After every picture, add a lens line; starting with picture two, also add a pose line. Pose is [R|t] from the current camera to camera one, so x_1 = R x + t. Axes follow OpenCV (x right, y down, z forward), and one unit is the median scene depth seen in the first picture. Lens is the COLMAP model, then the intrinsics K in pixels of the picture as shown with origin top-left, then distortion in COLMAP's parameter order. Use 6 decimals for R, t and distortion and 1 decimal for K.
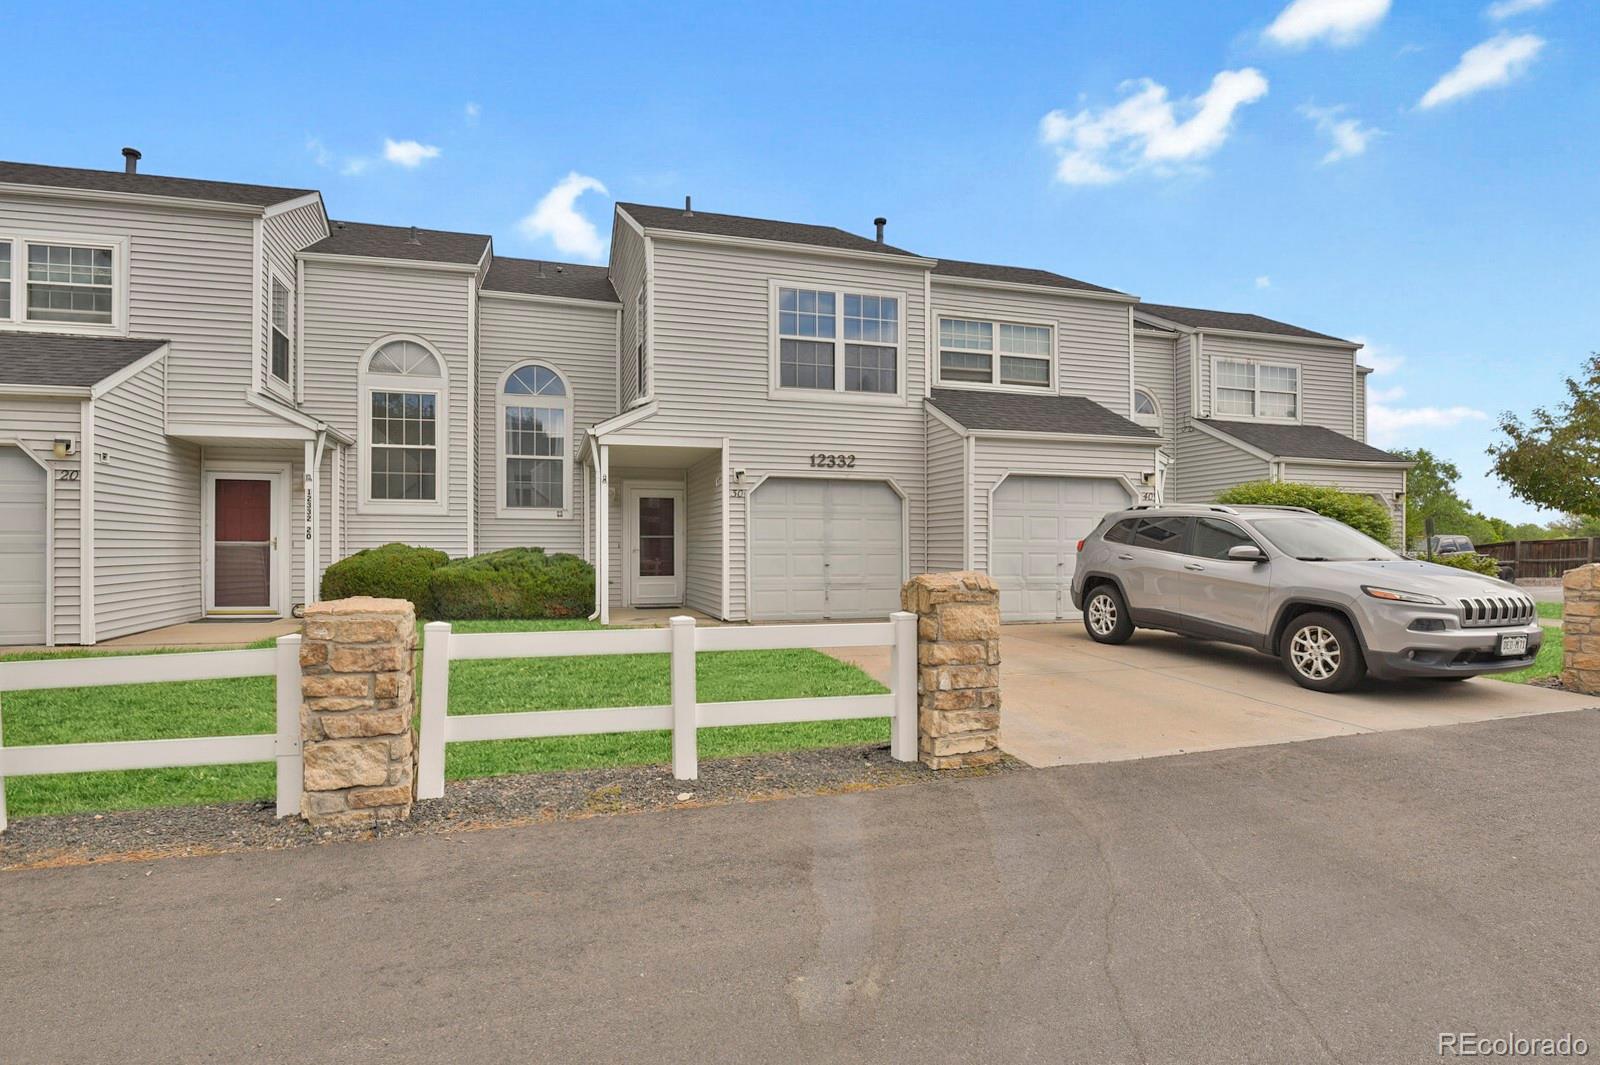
lens RADIAL K [[782.5, 0, 795.7], [0, 782.5, 559.9], [0, 0, 1]] dist [-0.018701, -0.004447]
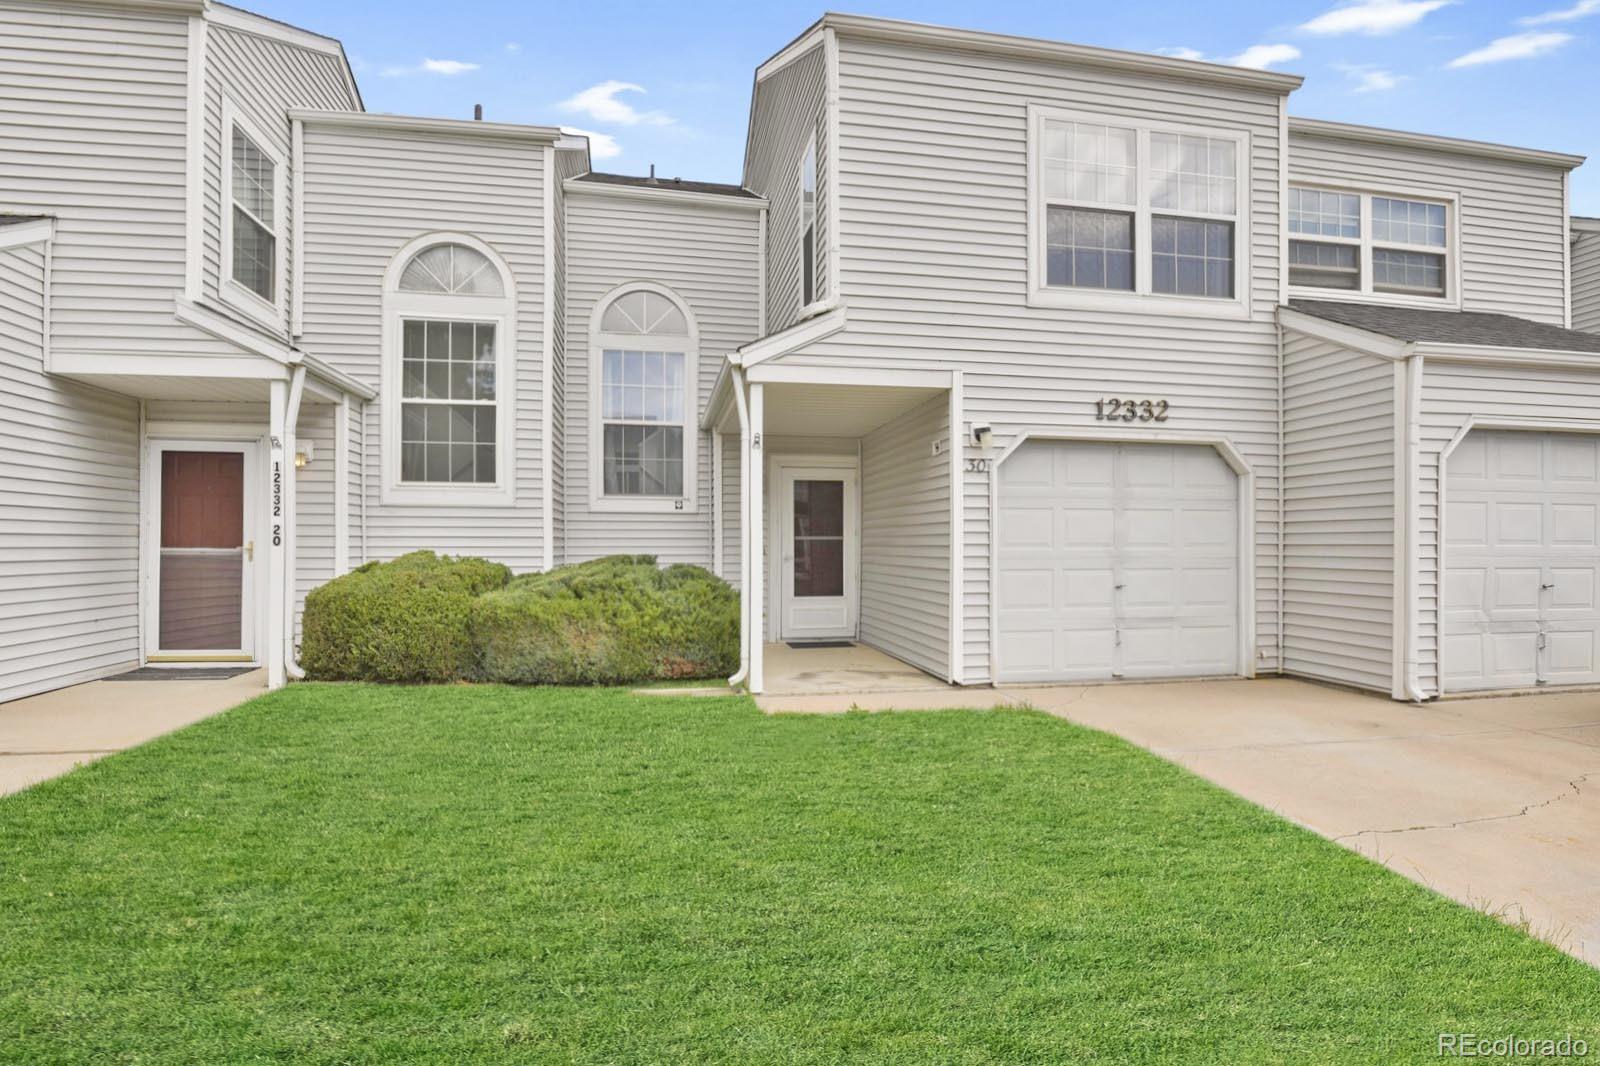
lens RADIAL K [[782.5, 0, 807.1], [0, 782.5, 549.2], [0, 0, 1]] dist [-0.018701, -0.004447]
pose [[0.992512, 0.001042, -0.122144, -0.124944], [-0.002469, 0.999930, -0.011530, -0.014906], [0.122123, 0.011746, 0.992445, 0.391488]]
